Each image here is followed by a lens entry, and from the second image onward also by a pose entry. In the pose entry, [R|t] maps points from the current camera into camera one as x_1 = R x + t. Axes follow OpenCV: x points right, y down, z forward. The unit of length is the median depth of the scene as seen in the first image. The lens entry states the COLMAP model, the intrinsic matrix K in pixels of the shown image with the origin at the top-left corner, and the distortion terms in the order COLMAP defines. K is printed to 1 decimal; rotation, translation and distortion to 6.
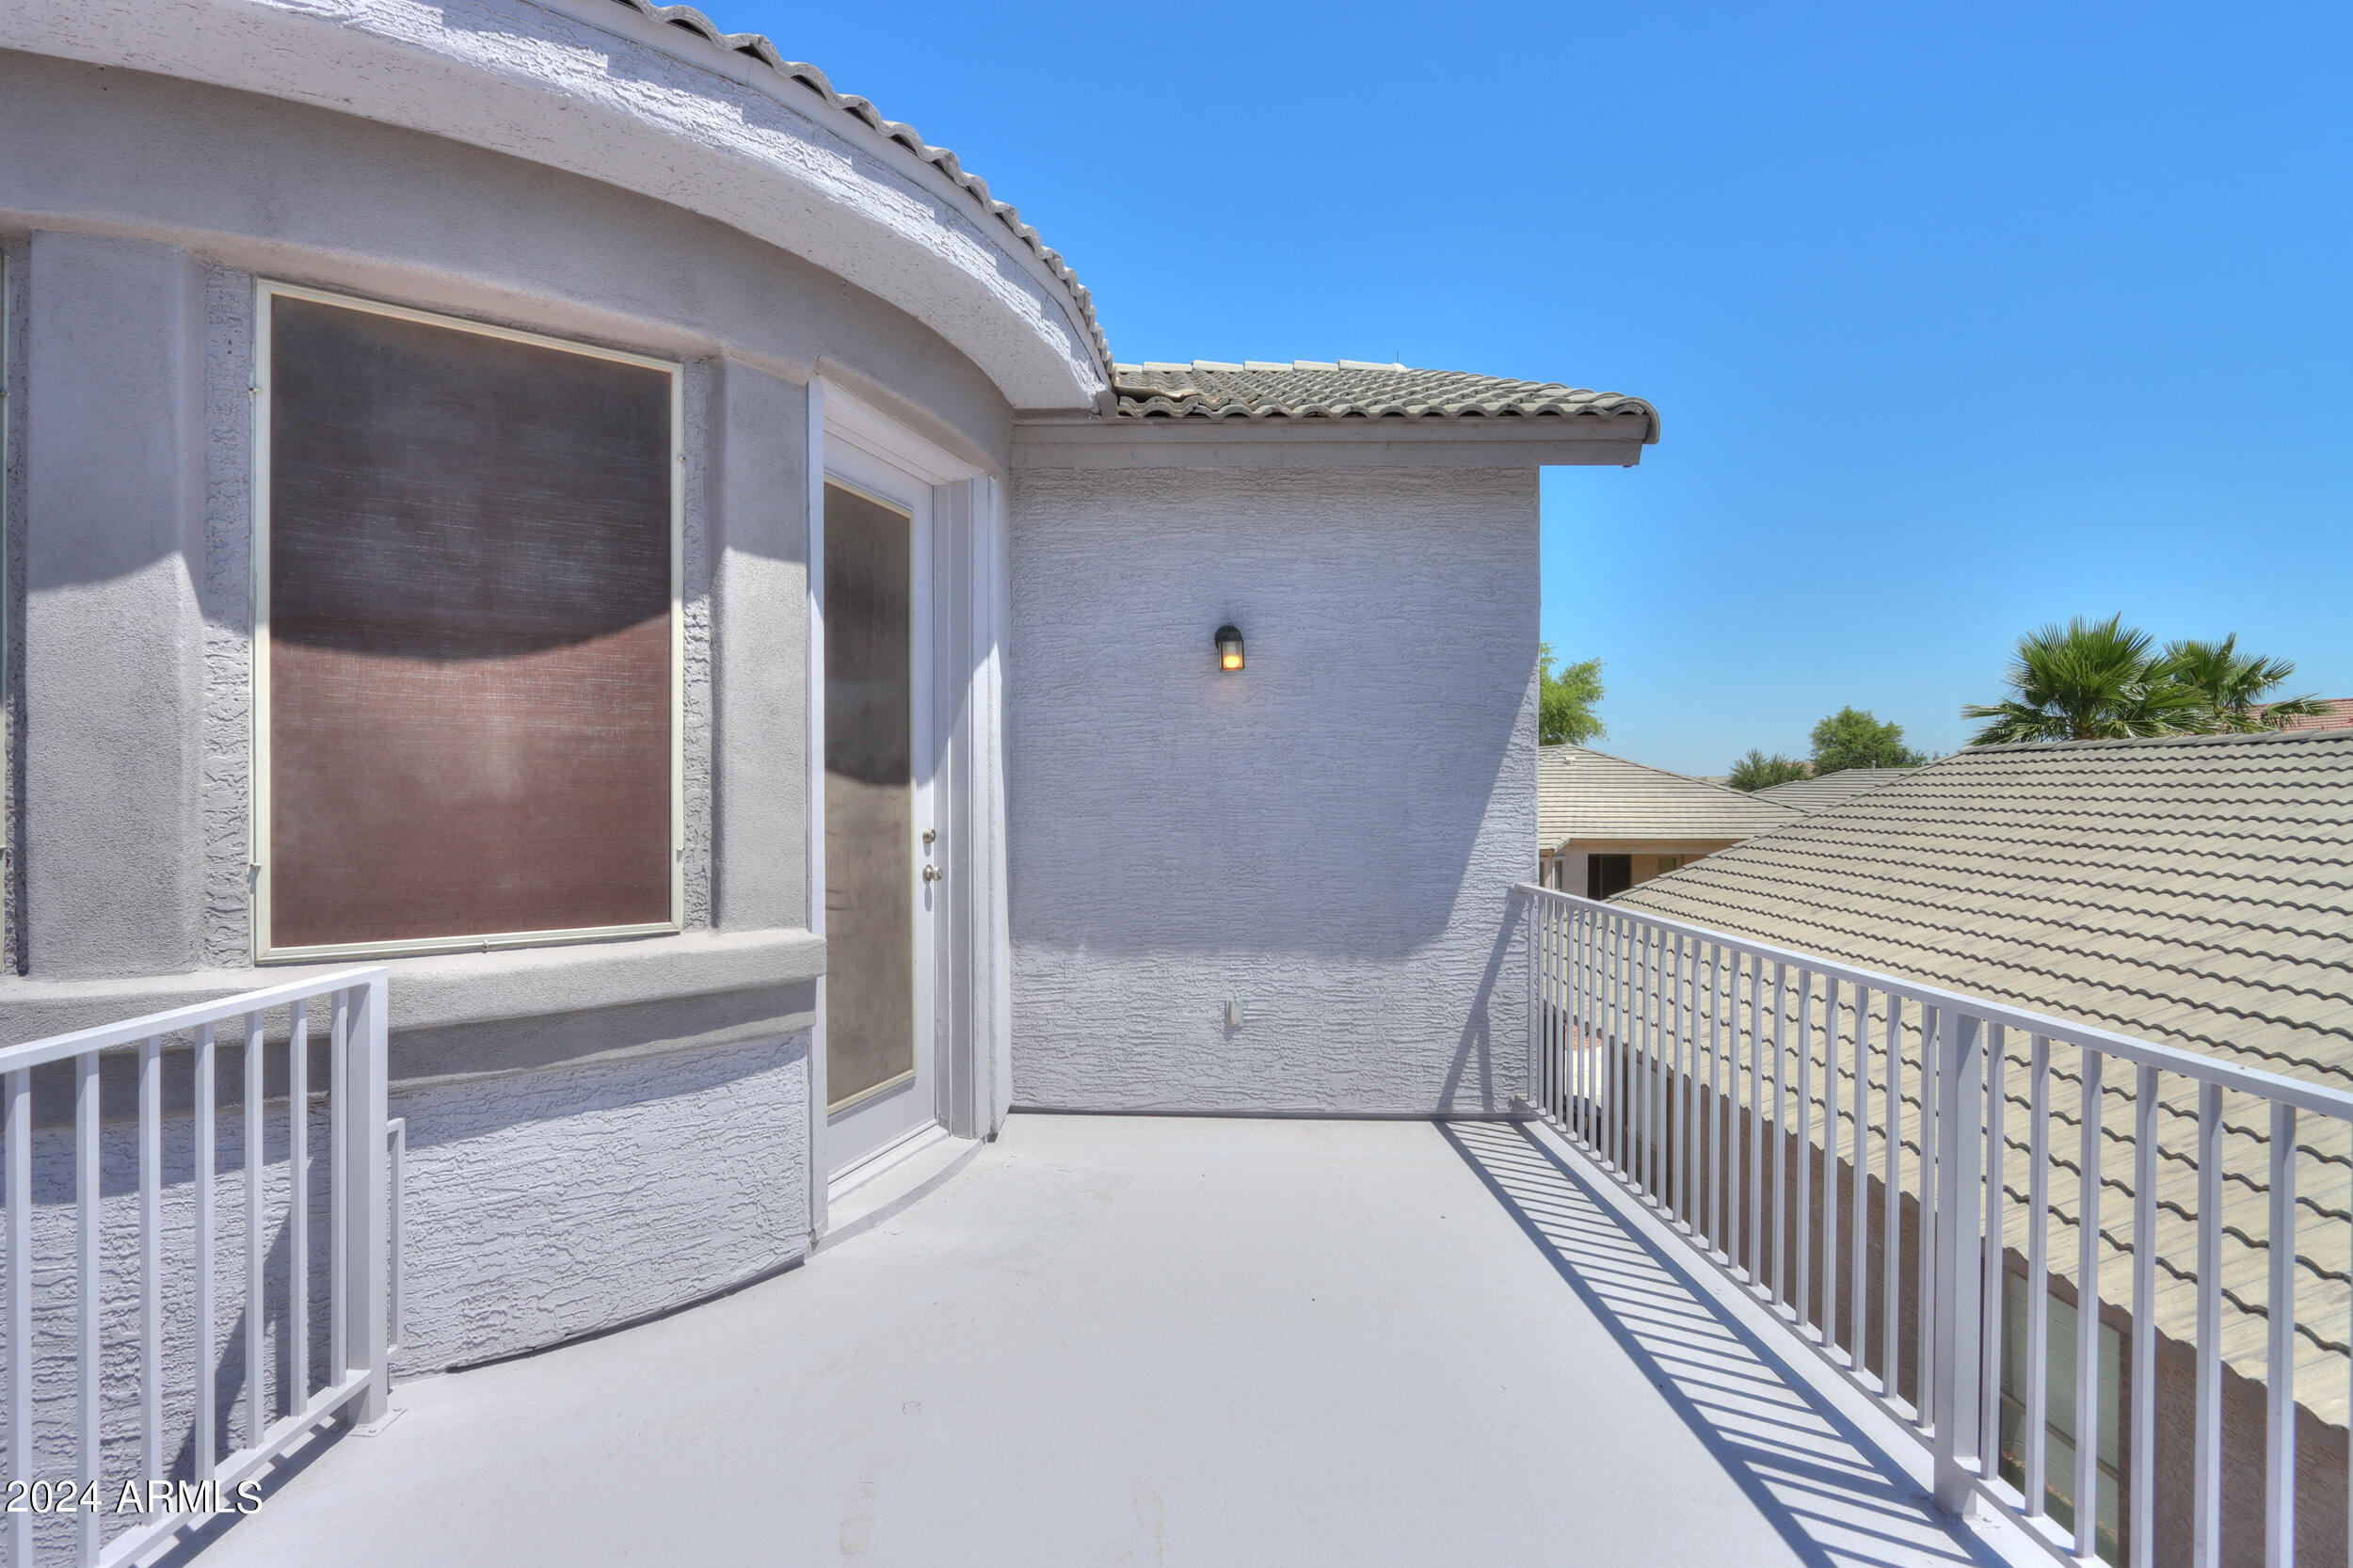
lens RADIAL K [[1114.0, 0, 1157.6], [0, 1114.0, 805.0], [0, 0, 1]] dist [0.000042, -0.001191]
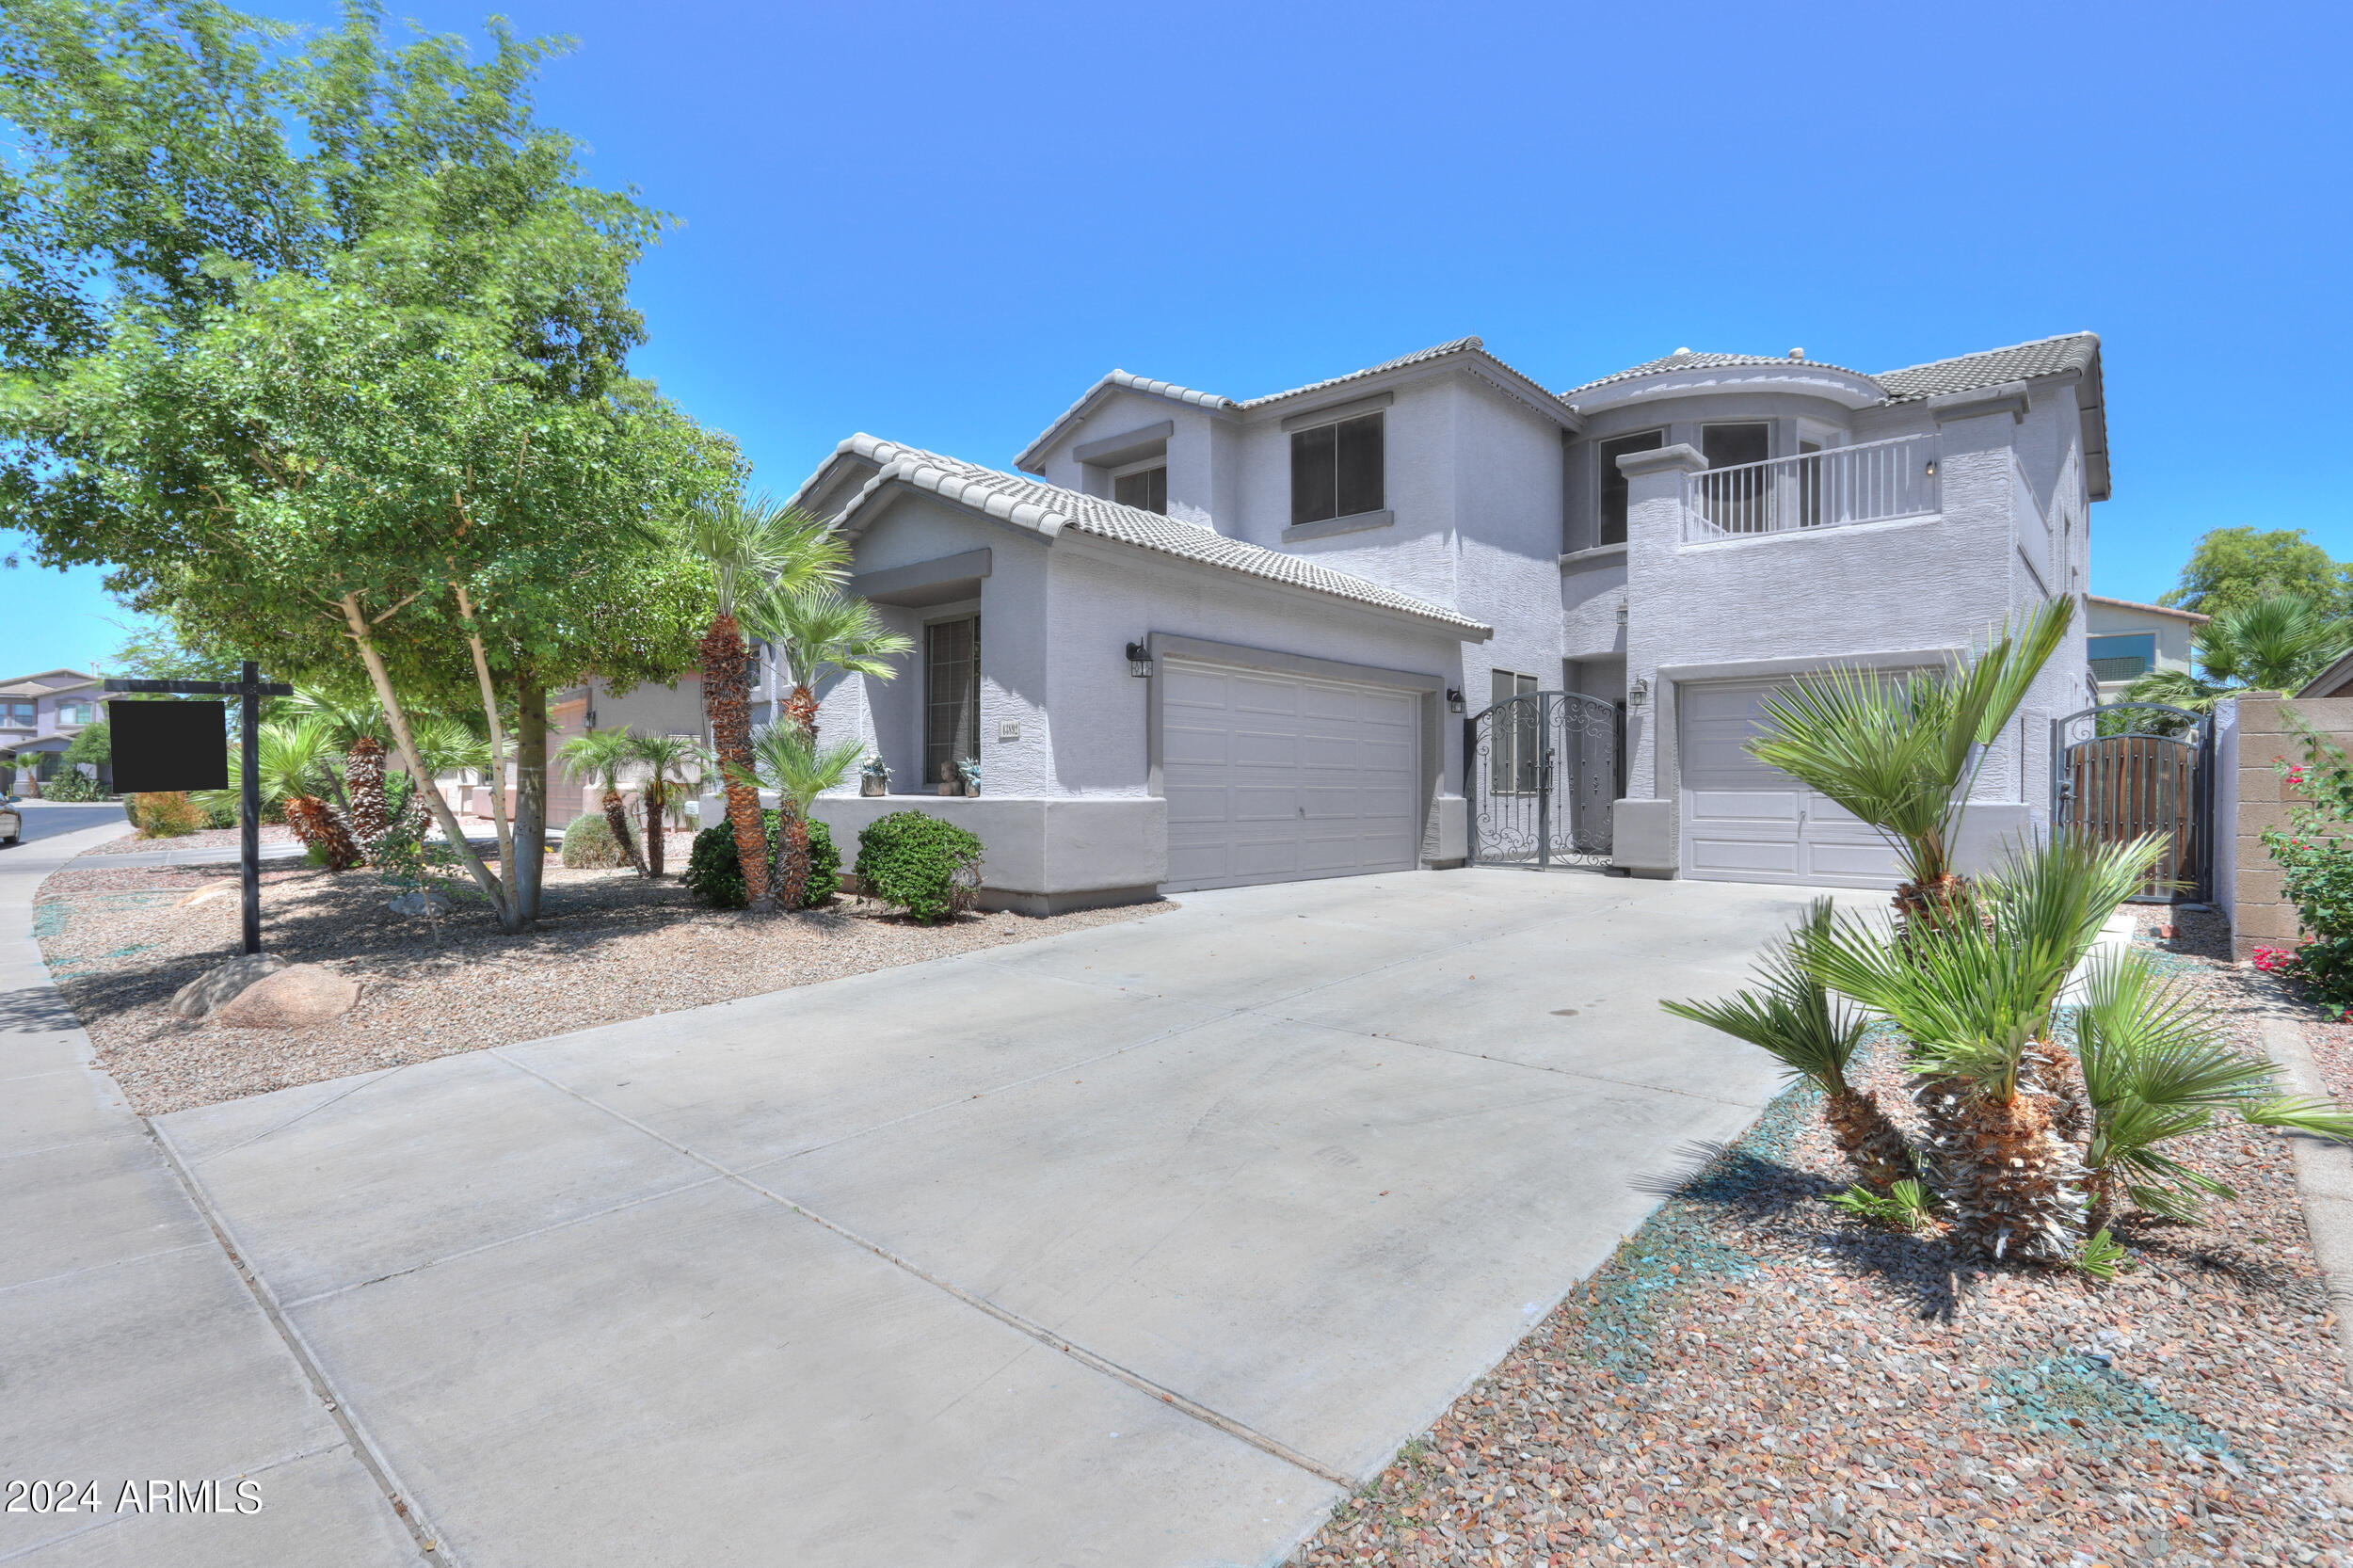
lens RADIAL K [[1078.1, 0, 1167.2], [0, 1078.1, 793.2], [0, 0, 1]] dist [0.001658, -0.000517]
pose [[0.743415, 0.001343, -0.668829, 0.804923], [-0.009918, 0.999910, -0.009016, 1.344012], [0.668757, 0.013335, 0.743361, -4.402389]]
